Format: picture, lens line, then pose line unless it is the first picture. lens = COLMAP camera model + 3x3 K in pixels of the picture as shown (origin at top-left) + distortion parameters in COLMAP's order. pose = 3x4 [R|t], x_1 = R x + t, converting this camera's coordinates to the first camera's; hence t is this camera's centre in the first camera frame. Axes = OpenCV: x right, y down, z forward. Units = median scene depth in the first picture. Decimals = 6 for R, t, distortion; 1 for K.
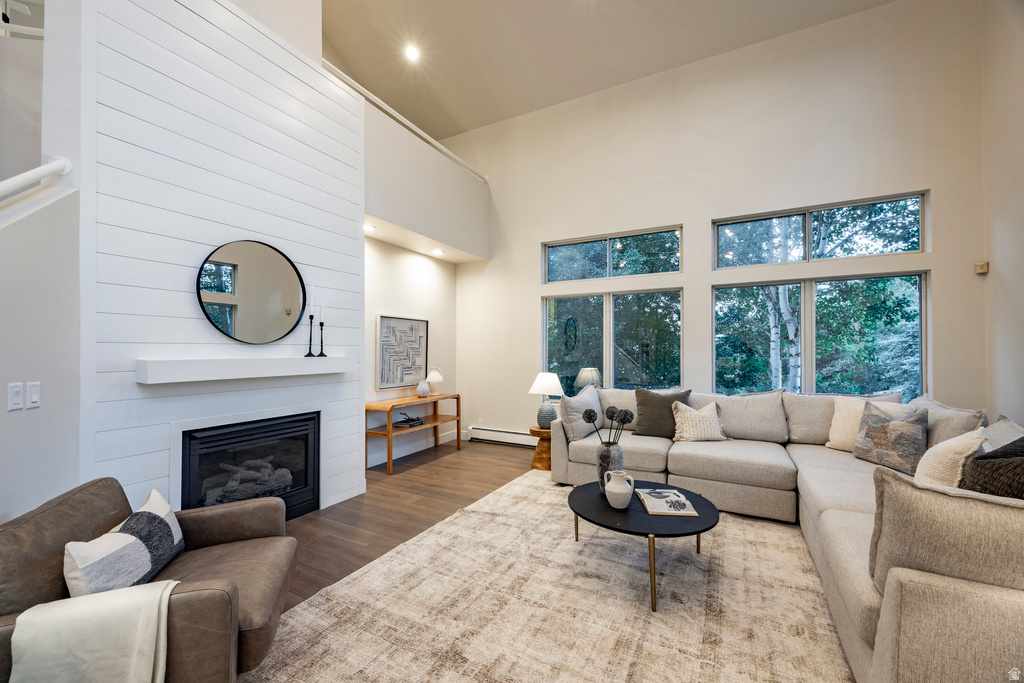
lens RADIAL K [[405.4, 0, 507.3], [0, 405.4, 346.3], [0, 0, 1]] dist [0.000814, 0.000215]
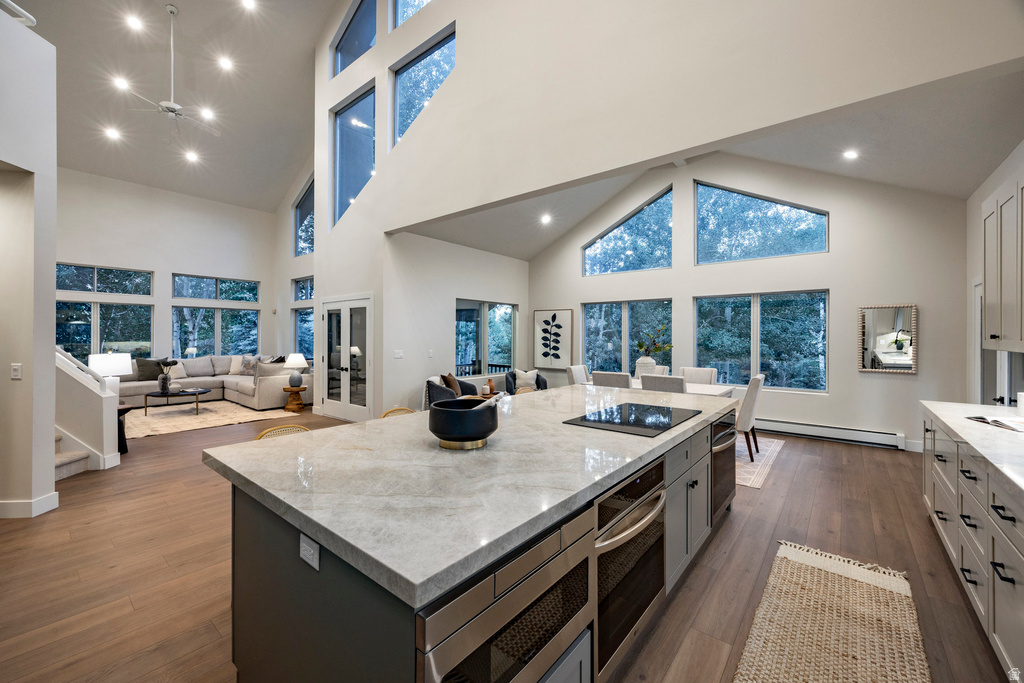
lens RADIAL K [[405.4, 0, 512.1], [0, 405.4, 336.4], [0, 0, 1]] dist [0.000814, 0.000215]
pose [[0.189826, -0.001013, 0.981817, -1.596070], [-0.011589, 0.999927, 0.003272, -0.034698], [-0.981749, -0.012000, 0.189800, -1.437652]]
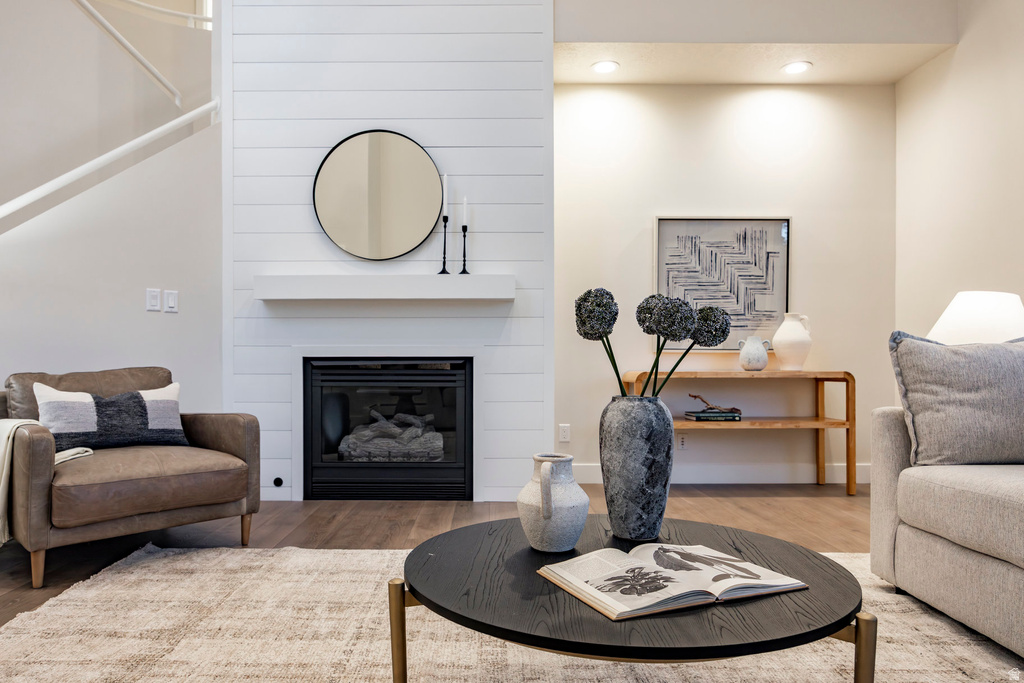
lens RADIAL K [[704.7, 0, 507.5], [0, 704.7, 348.2], [0, 0, 1]] dist [0.002830, 0.004071]
pose [[0.466668, -0.023618, -0.884117, 0.622920], [0.007474, 0.999713, -0.022762, 0.174038], [0.884401, 0.004014, 0.466711, 0.506945]]
